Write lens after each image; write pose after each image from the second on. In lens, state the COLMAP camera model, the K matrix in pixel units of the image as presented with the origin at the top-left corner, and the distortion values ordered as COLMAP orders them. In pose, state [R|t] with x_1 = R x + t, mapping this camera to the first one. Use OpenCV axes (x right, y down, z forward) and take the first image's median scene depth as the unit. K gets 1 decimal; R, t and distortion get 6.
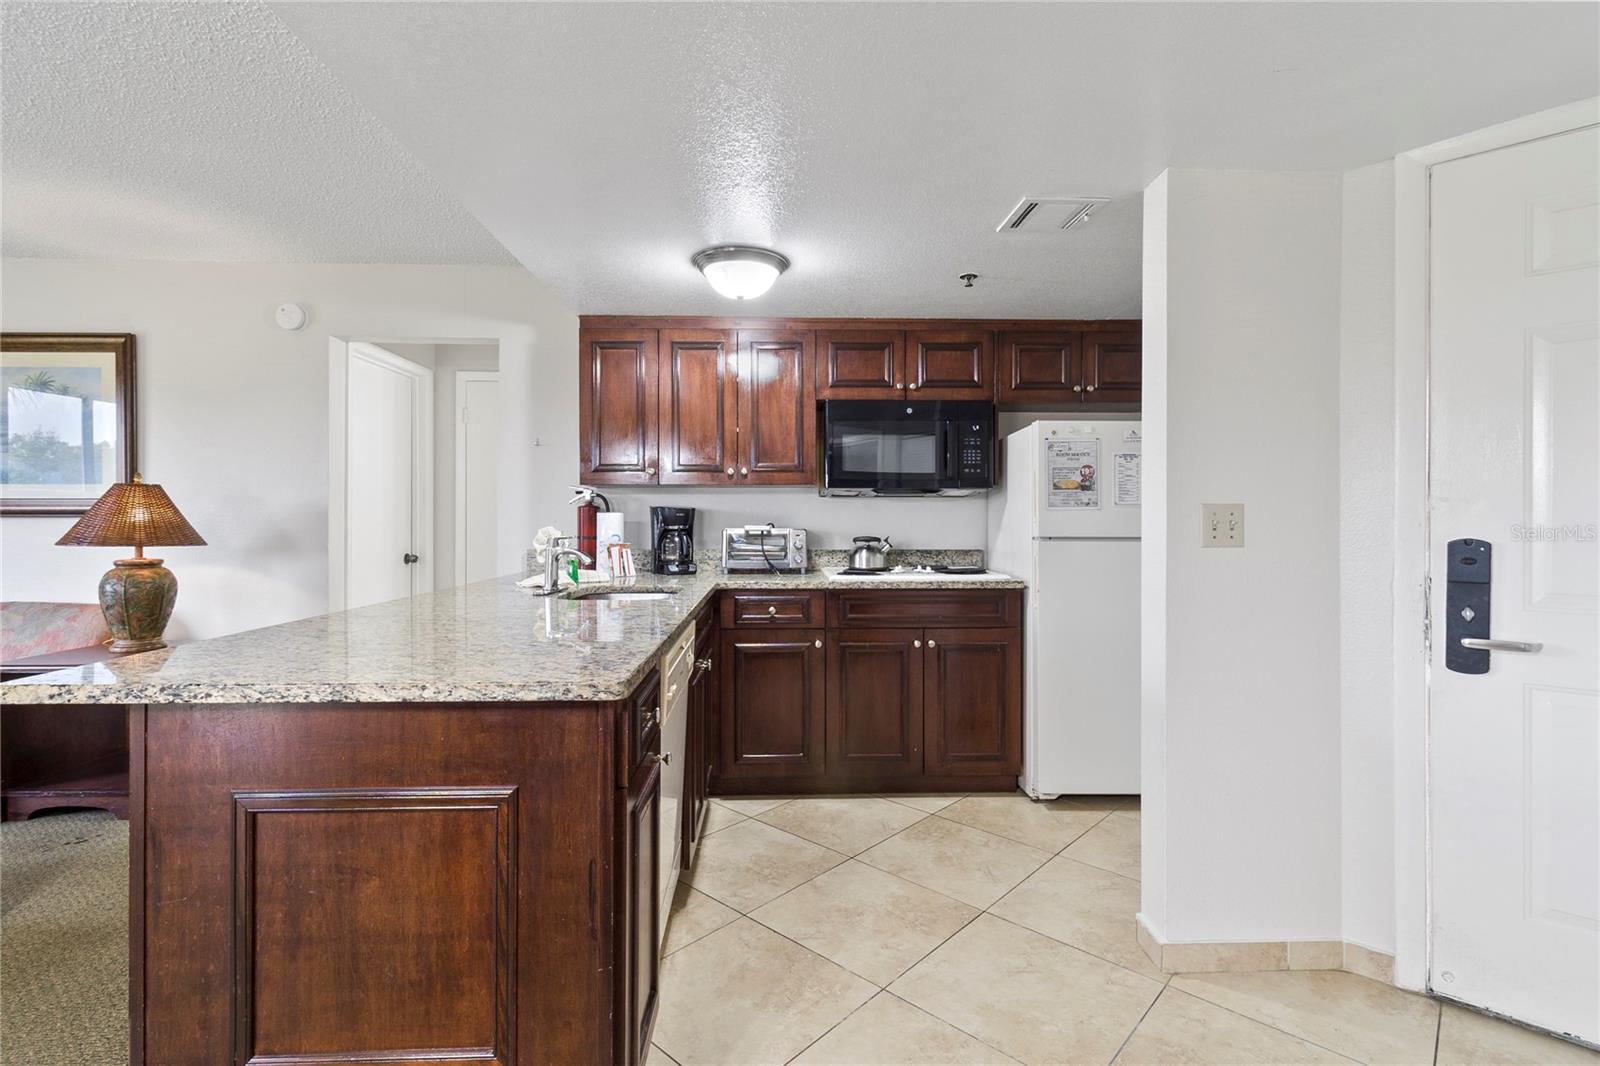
lens RADIAL K [[738.4, 0, 800.3], [0, 738.4, 525.9], [0, 0, 1]] dist [-0.002434, 0.000620]
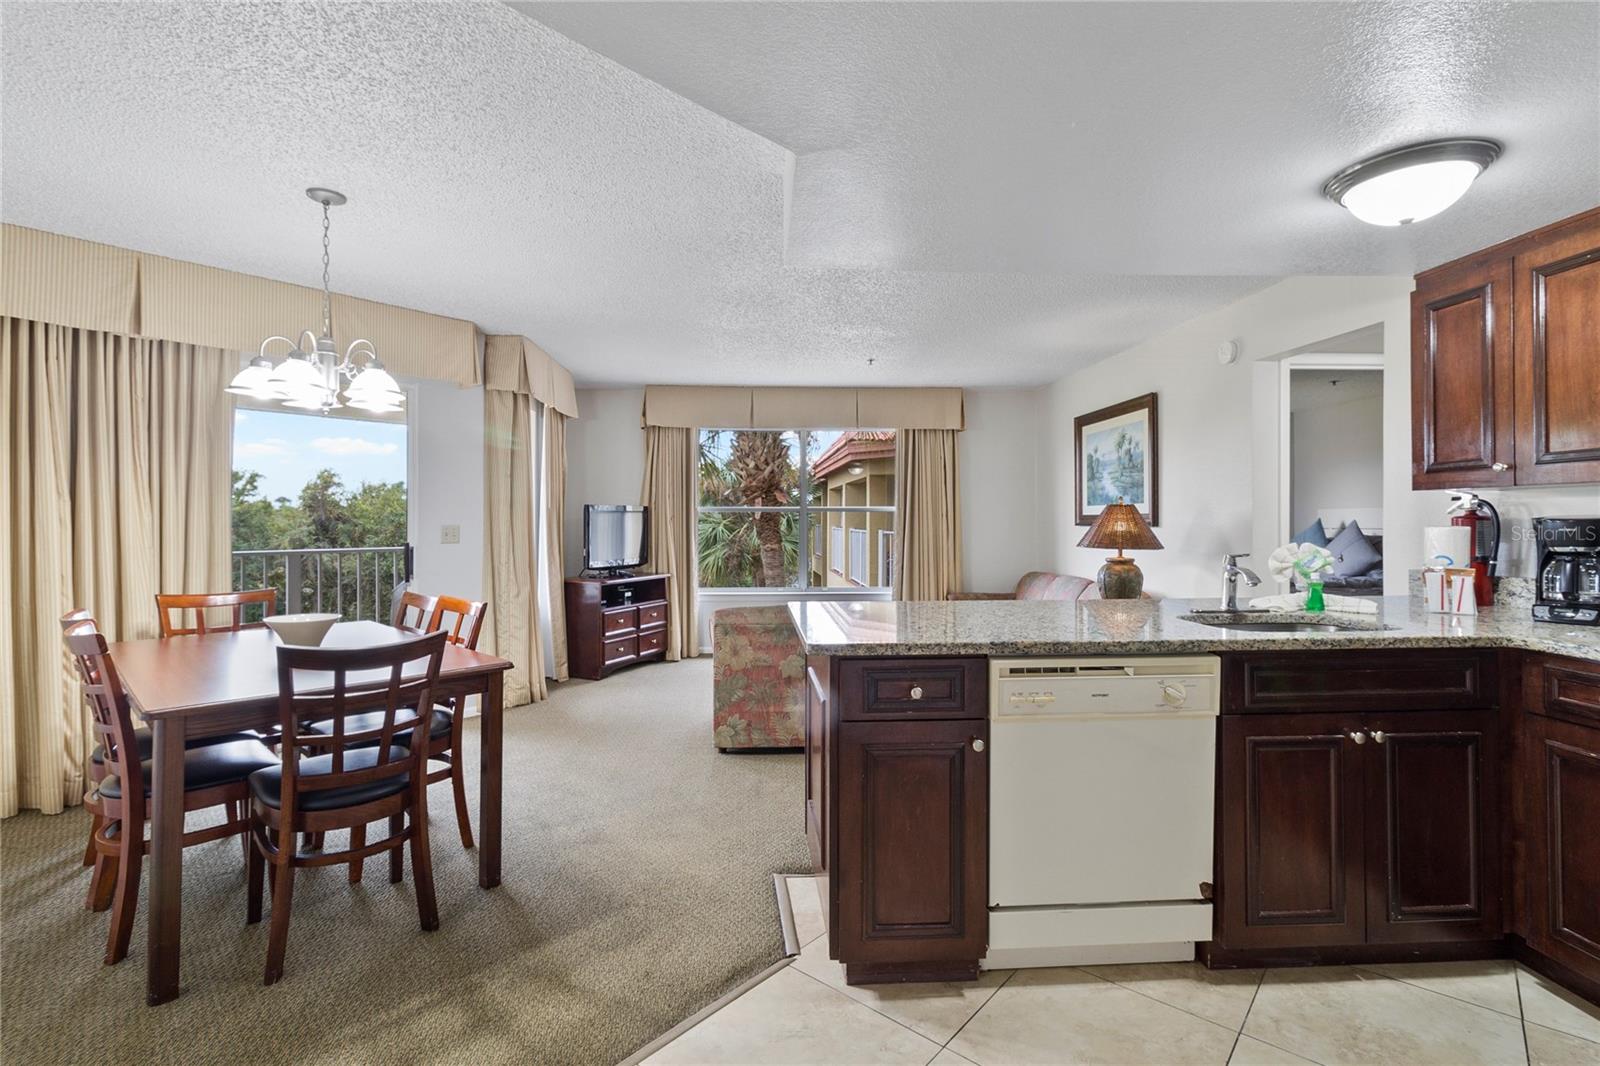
lens RADIAL K [[738.4, 0, 801.1], [0, 738.4, 522.7], [0, 0, 1]] dist [-0.002434, 0.000620]
pose [[0.037156, 0.000347, -0.999309, 0.475770], [-0.003587, 0.999994, 0.000214, -0.020185], [0.999303, 0.003576, 0.037157, 0.330559]]
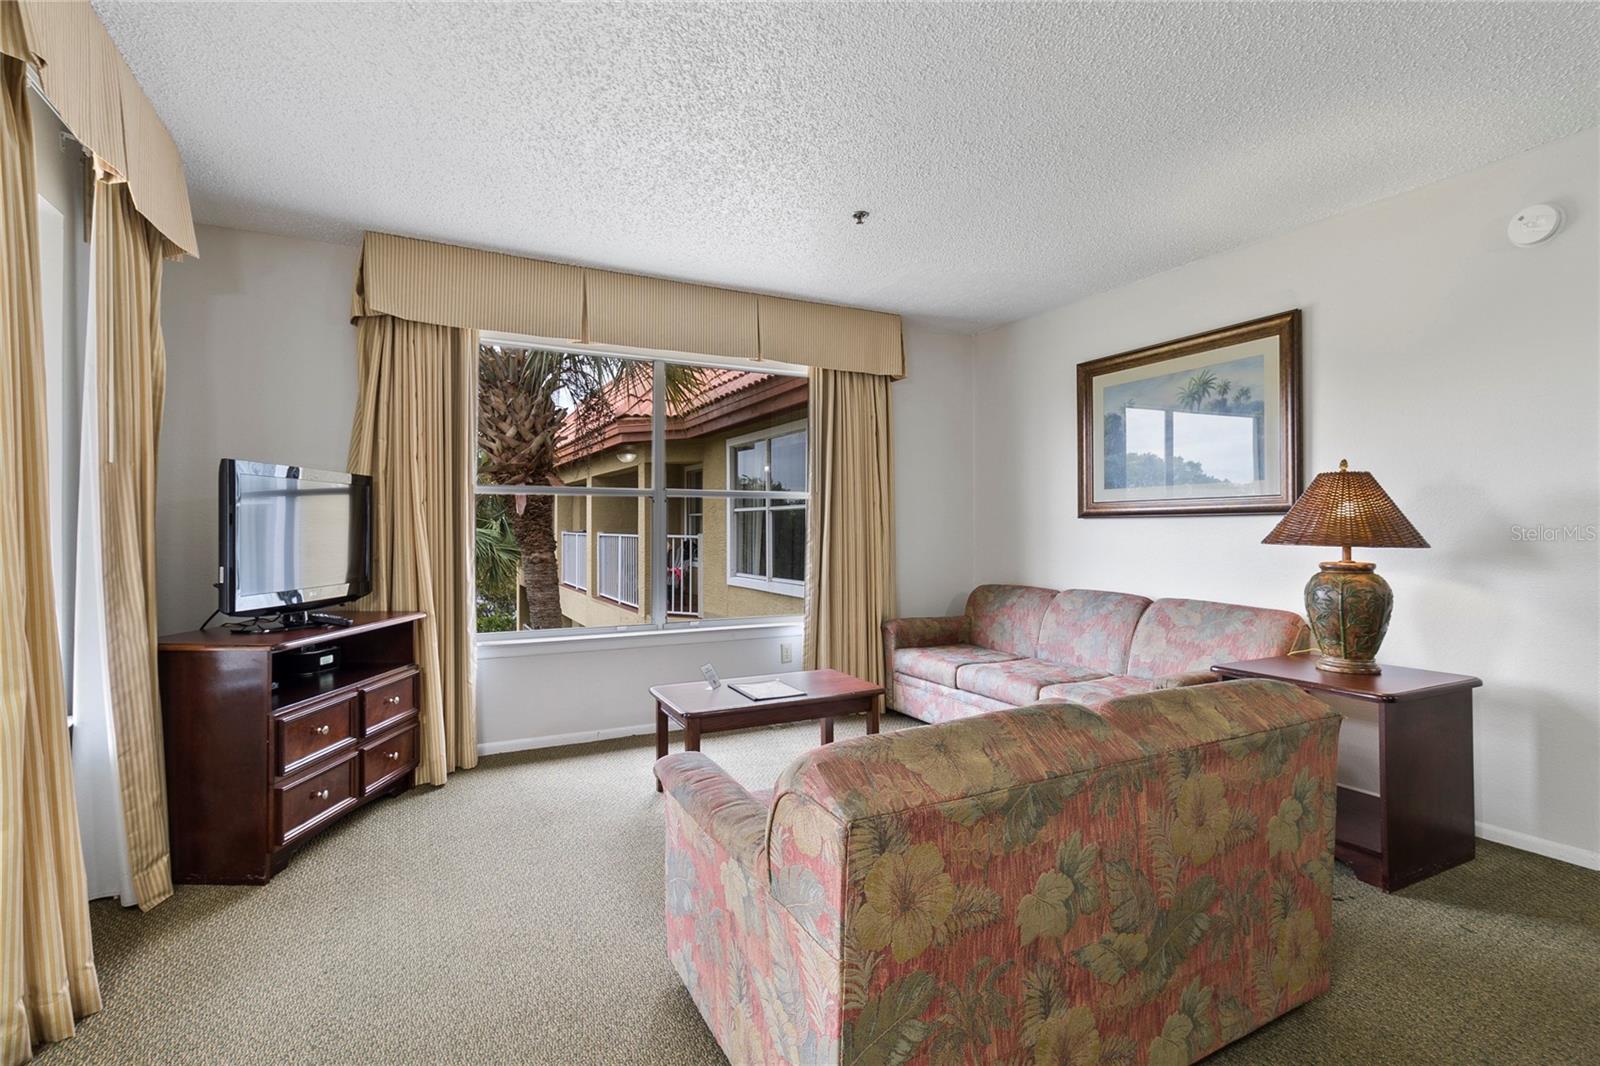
lens RADIAL K [[738.4, 0, 800.7], [0, 738.4, 530.7], [0, 0, 1]] dist [-0.002434, 0.000620]
pose [[0.440991, -0.000787, -0.897511, -0.408270], [-0.000118, 1.000000, -0.000935, 0.009639], [0.897511, 0.000518, 0.440991, 0.070191]]
